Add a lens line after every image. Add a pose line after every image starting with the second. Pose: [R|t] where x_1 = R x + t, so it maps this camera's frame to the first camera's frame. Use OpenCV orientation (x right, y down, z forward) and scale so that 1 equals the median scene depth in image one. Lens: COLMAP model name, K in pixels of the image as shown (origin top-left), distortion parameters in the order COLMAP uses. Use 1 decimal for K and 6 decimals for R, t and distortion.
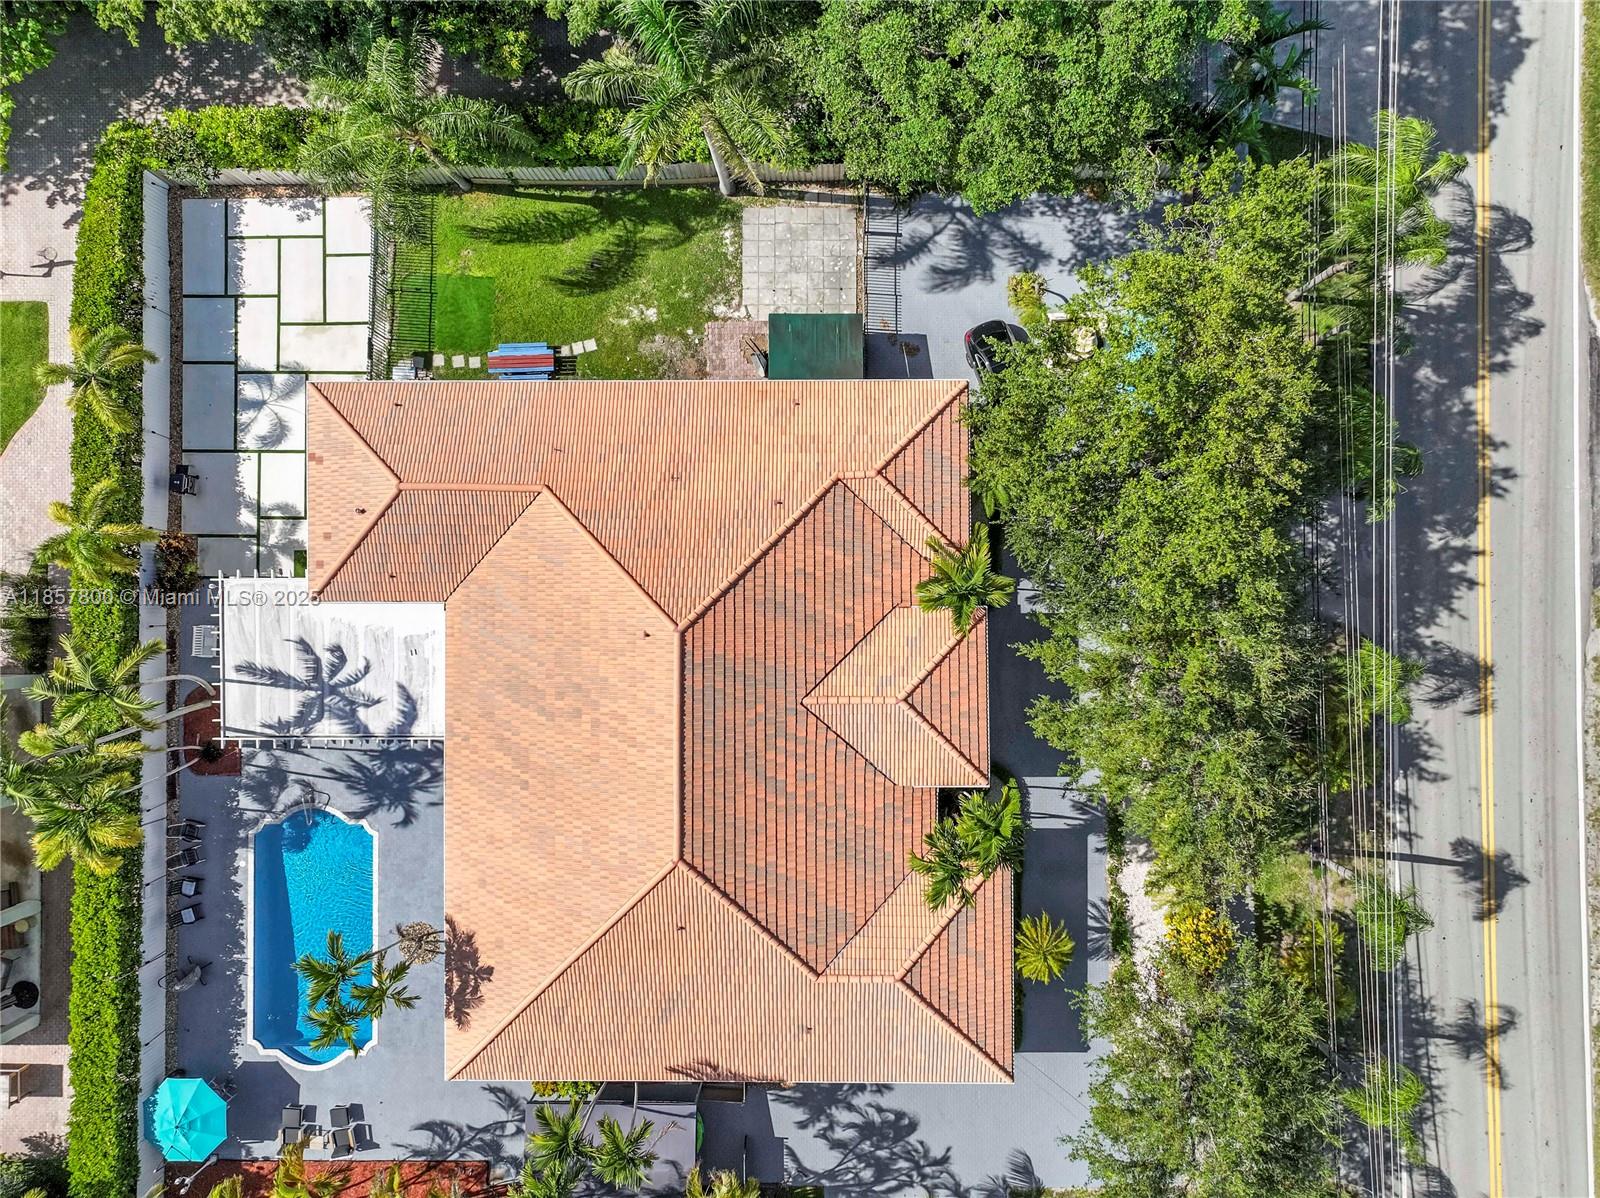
lens RADIAL K [[1105.4, 0, 800.0], [0, 1105.4, 599.0], [0, 0, 1]] dist [0.005079, 0.000755]
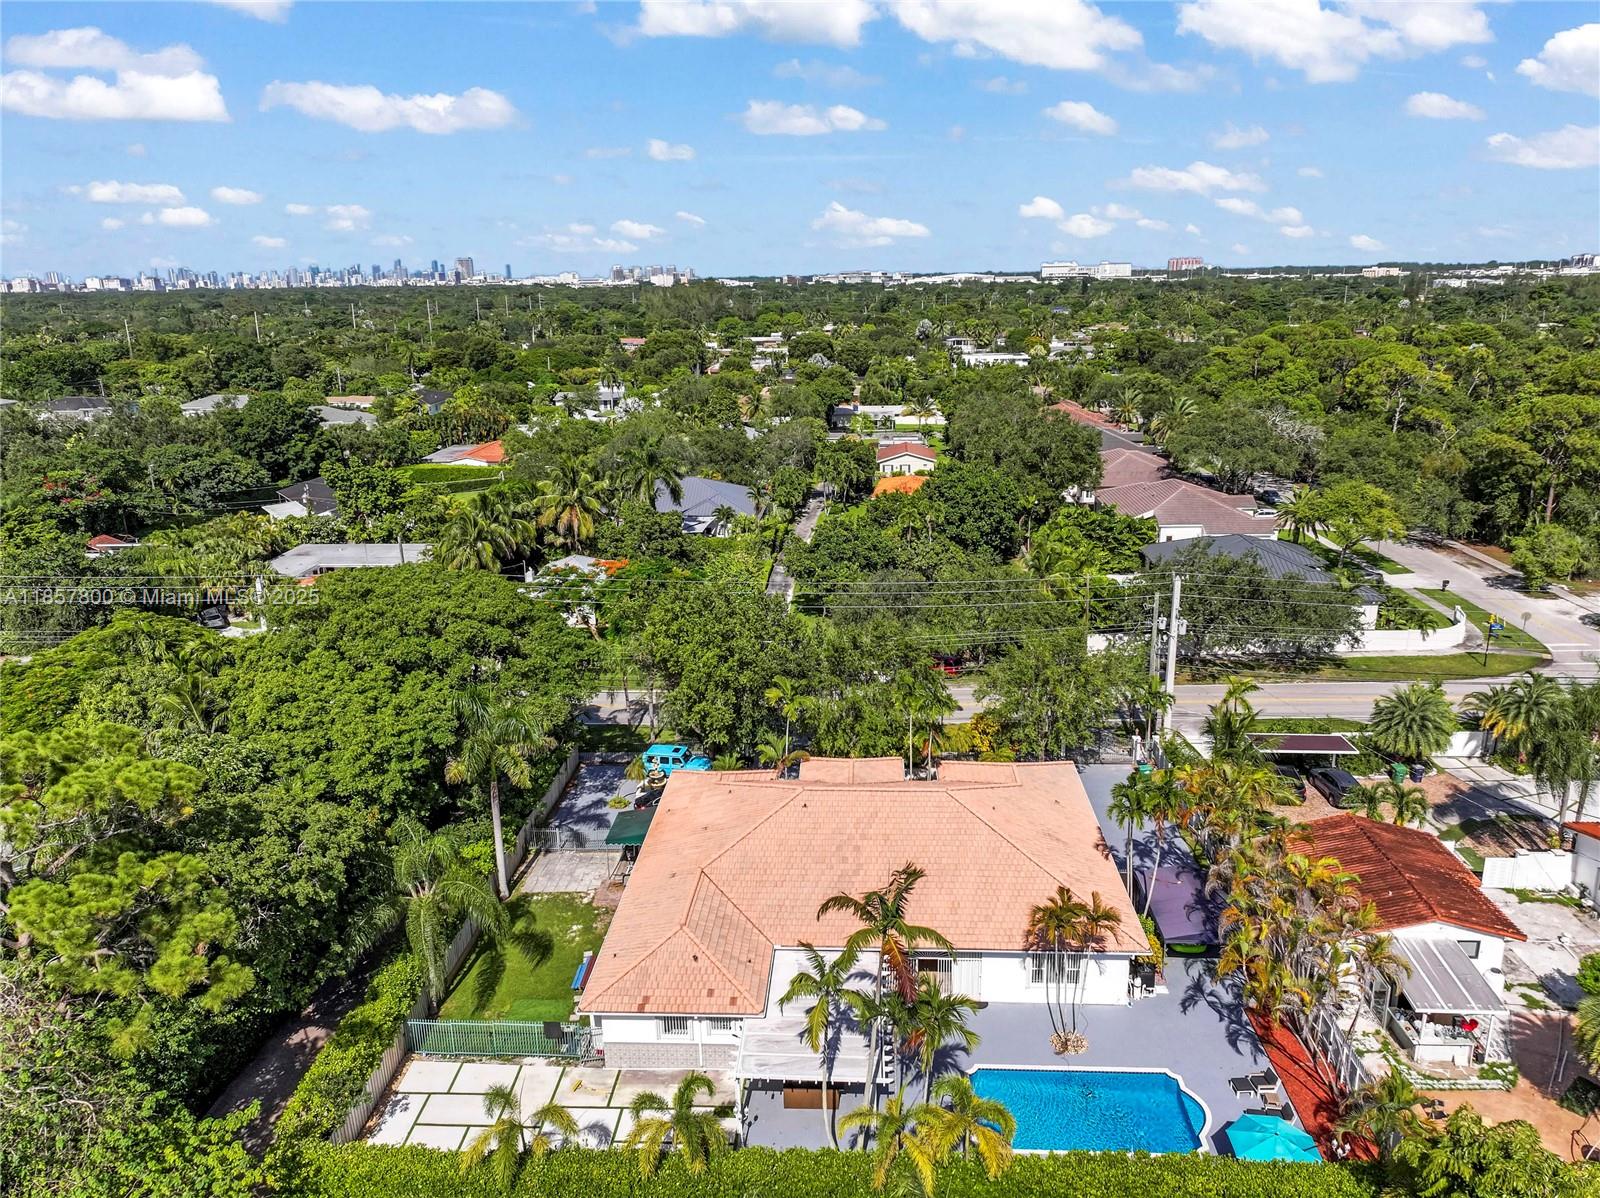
lens RADIAL K [[1105.4, 0, 800.0], [0, 1105.4, 599.0], [0, 0, 1]] dist [0.005079, 0.000755]
pose [[0.065075, -0.279645, 0.957896, -0.848805], [0.997838, 0.009347, -0.065060, 0.065915], [0.009240, 0.960058, 0.279649, 0.151973]]
